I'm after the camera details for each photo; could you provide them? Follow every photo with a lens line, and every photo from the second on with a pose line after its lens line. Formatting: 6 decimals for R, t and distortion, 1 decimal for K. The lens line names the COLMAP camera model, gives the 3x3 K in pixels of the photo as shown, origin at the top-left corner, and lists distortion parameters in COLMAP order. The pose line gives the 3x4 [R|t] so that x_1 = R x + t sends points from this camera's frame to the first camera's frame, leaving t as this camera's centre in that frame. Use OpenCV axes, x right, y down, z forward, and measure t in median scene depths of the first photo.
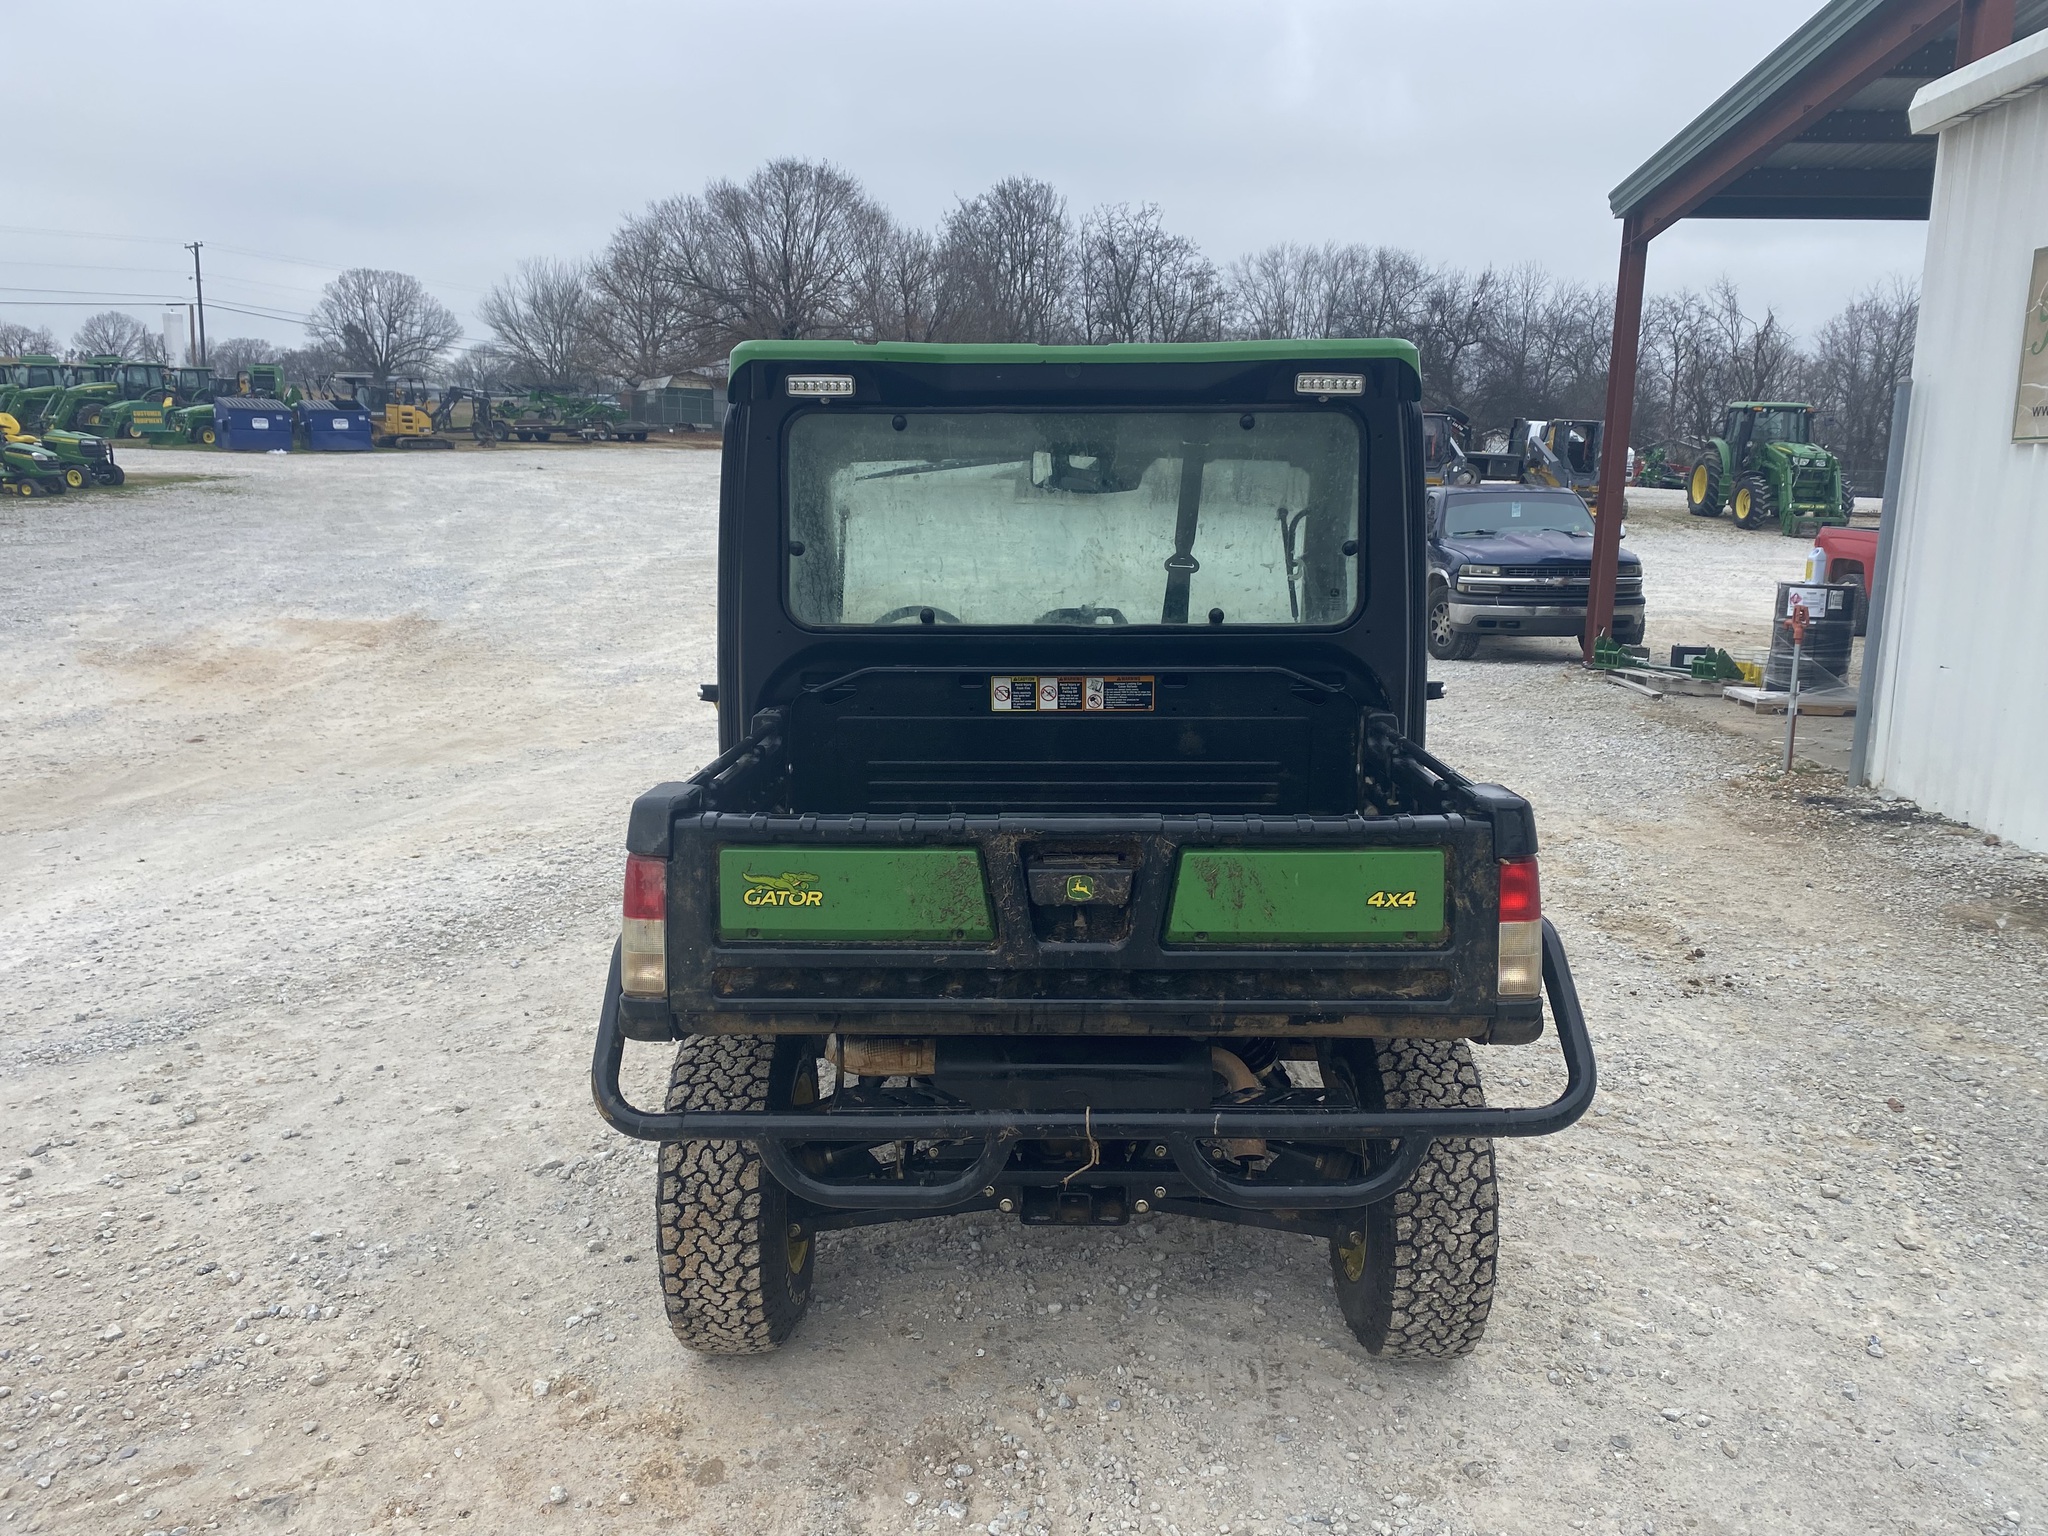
lens RADIAL K [[1543.5, 0, 1033.2], [0, 1543.5, 768.1], [0, 0, 1]] dist [0.011414, 0.003402]
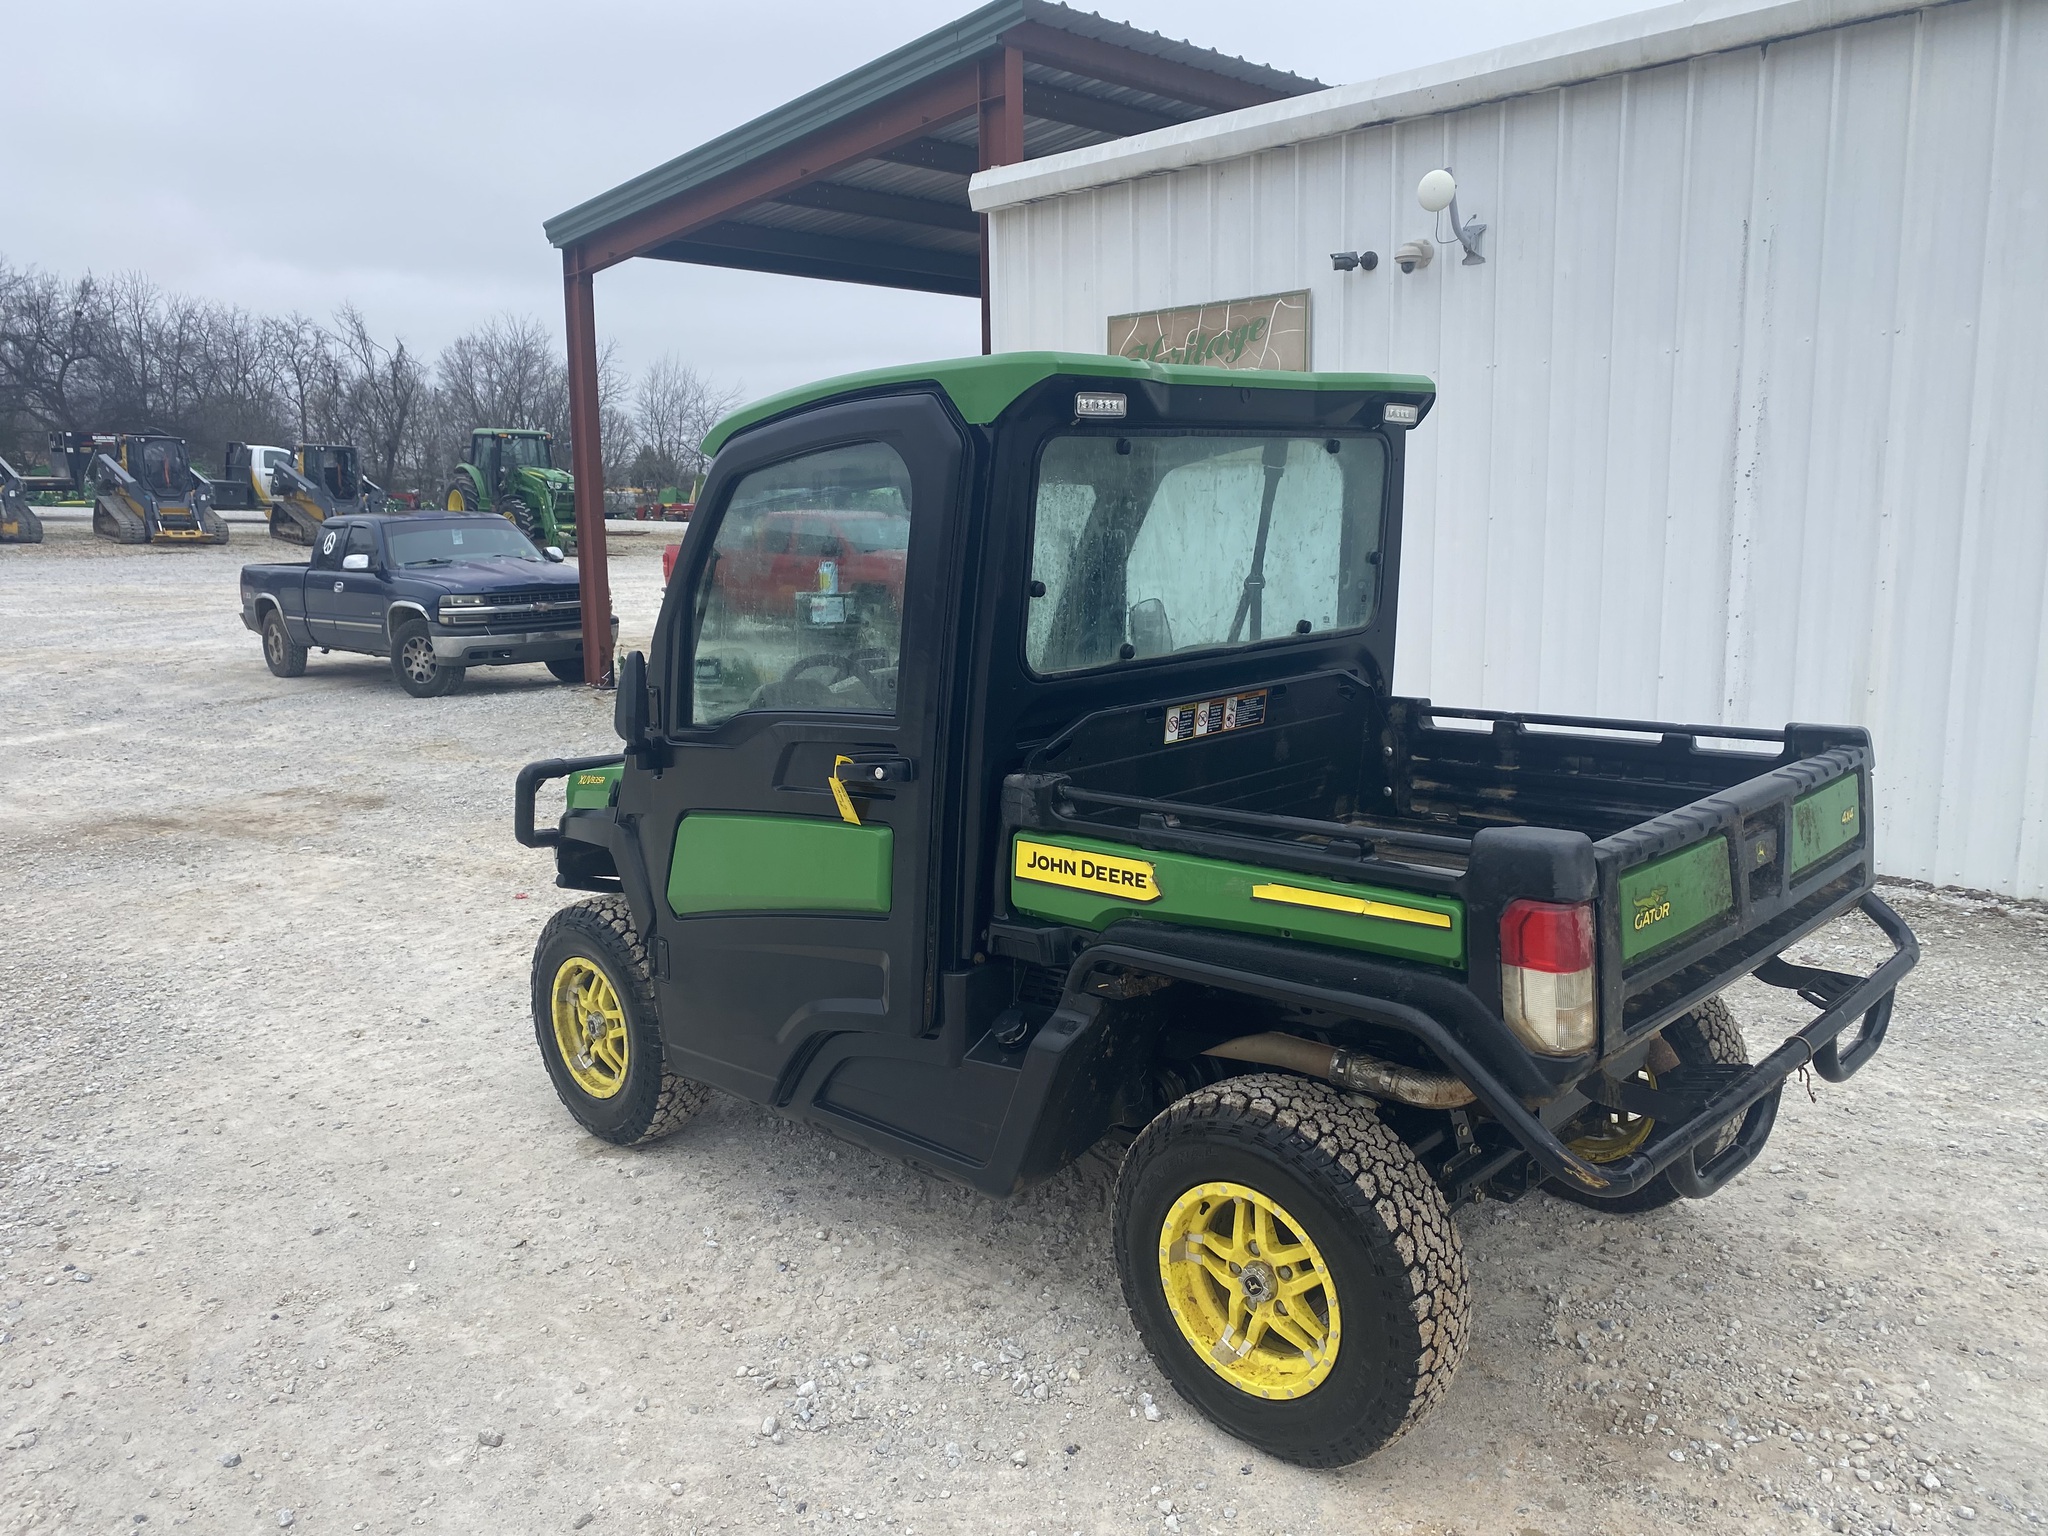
lens RADIAL K [[1555.2, 0, 1030.6], [0, 1555.2, 752.7], [0, 0, 1]] dist [0.009008, -0.010872]
pose [[0.682934, -0.135342, 0.717833, -0.195875], [0.154195, 0.987253, 0.039441, -0.020750], [-0.714021, 0.083751, 0.695097, 0.096818]]
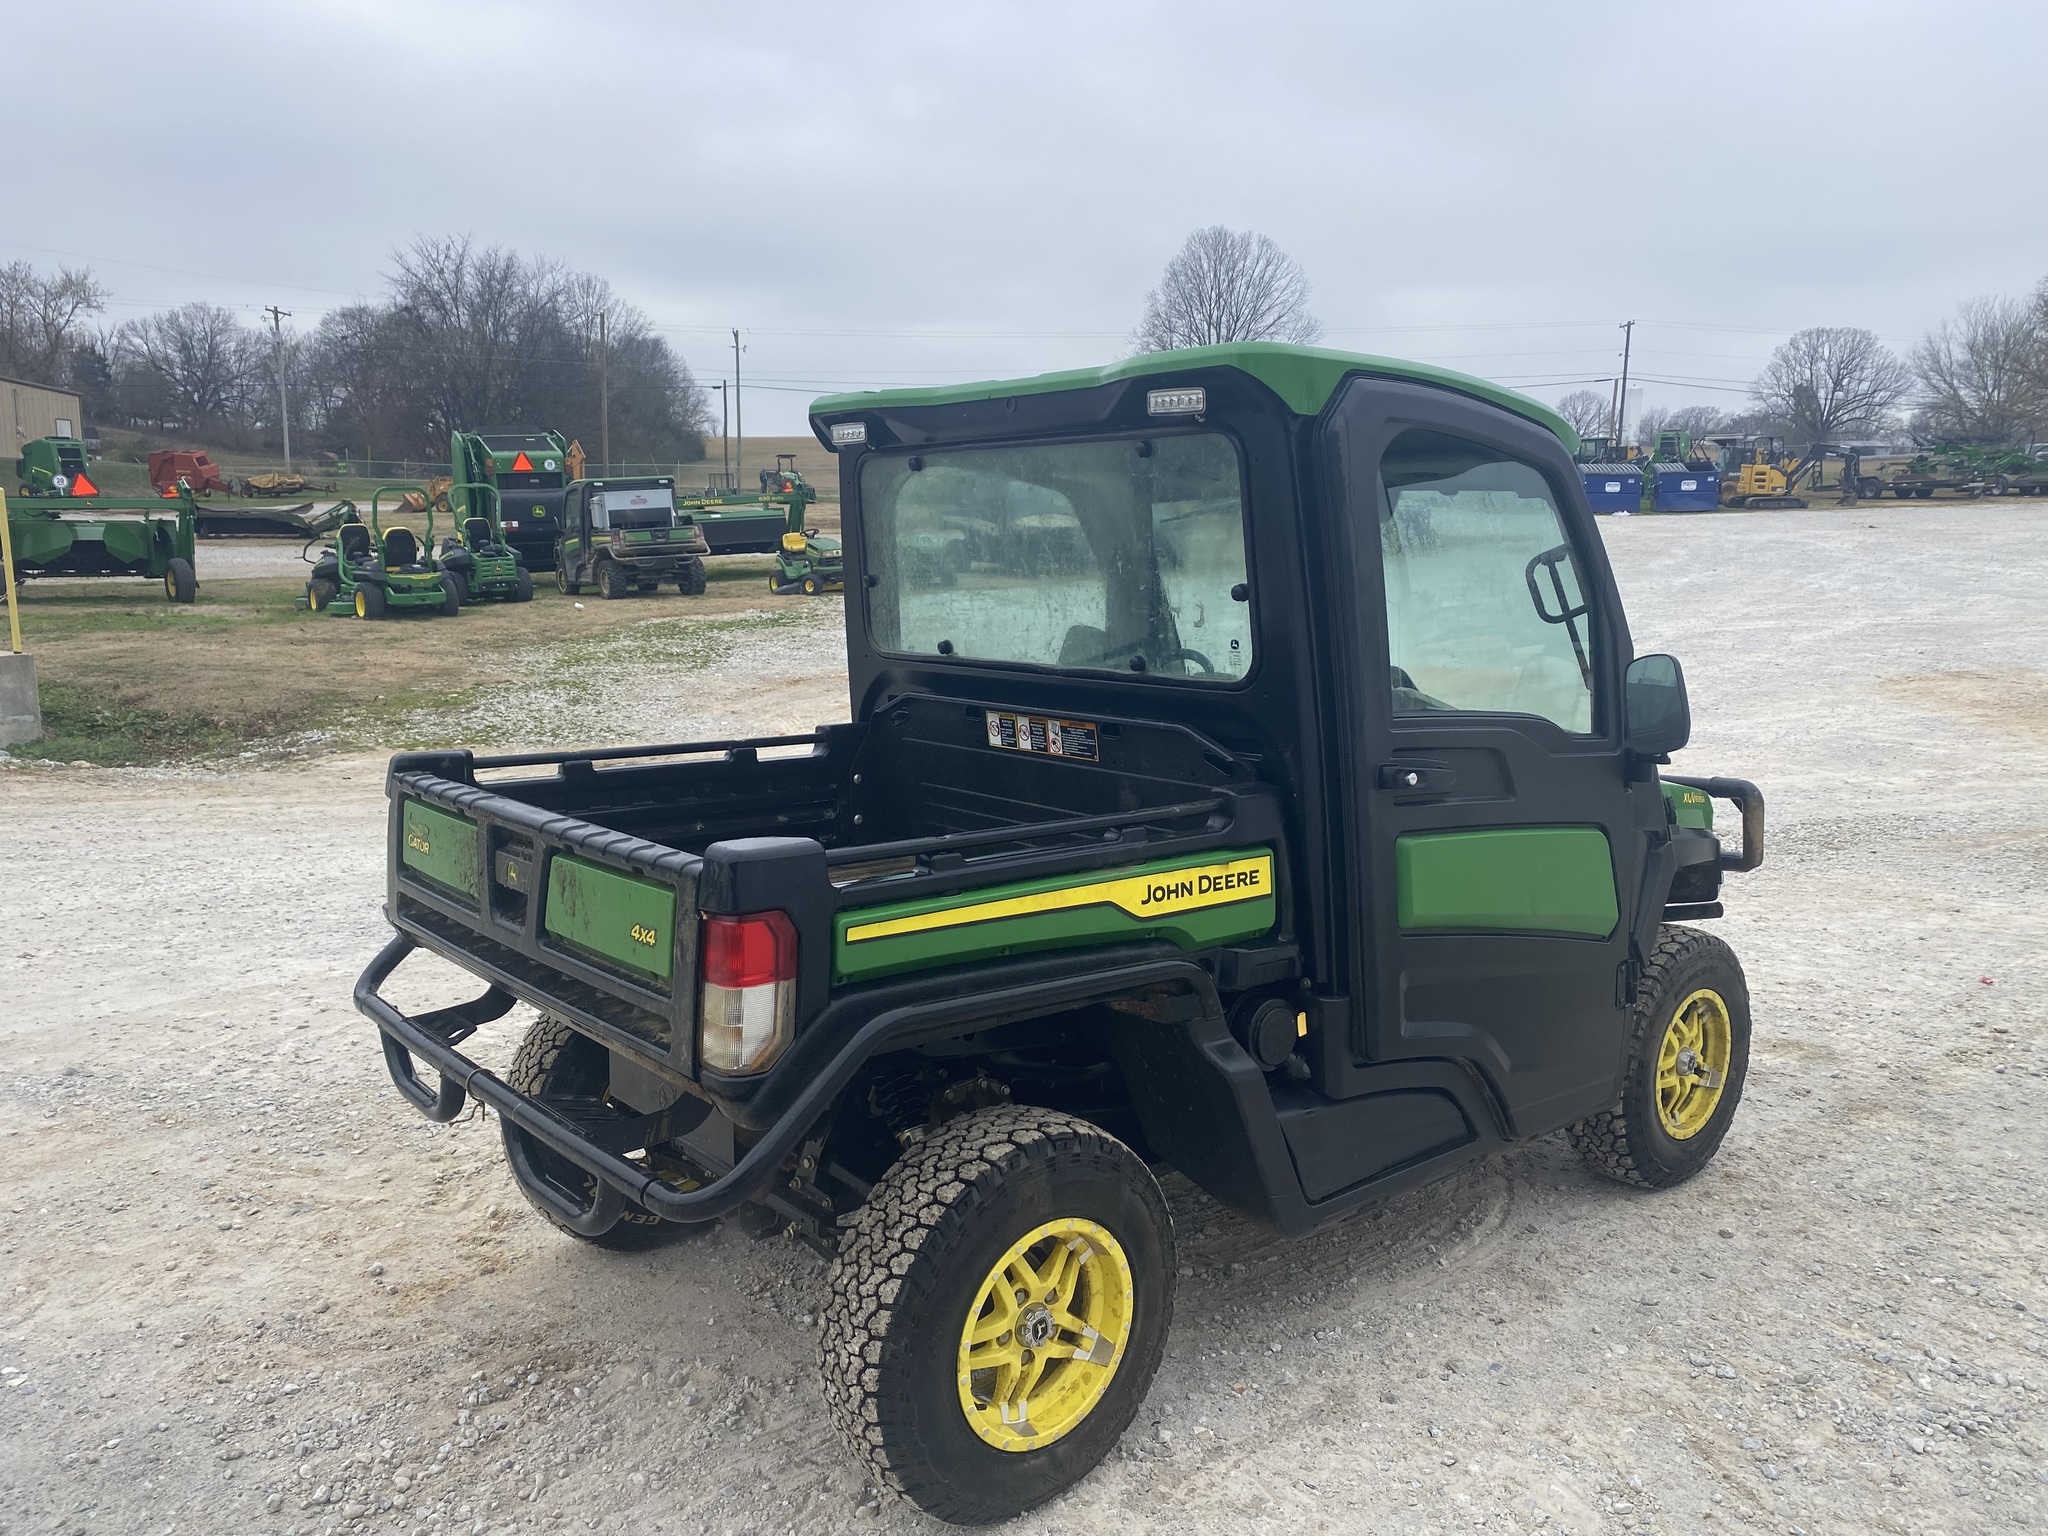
lens RADIAL K [[1567.0, 0, 1048.2], [0, 1567.0, 751.2], [0, 0, 1]] dist [0.001373, -0.006056]
pose [[0.662053, 0.098176, -0.742998, 0.189221], [-0.136182, 0.990638, 0.009553, -0.012080], [0.736980, 0.094858, 0.669225, 0.087267]]
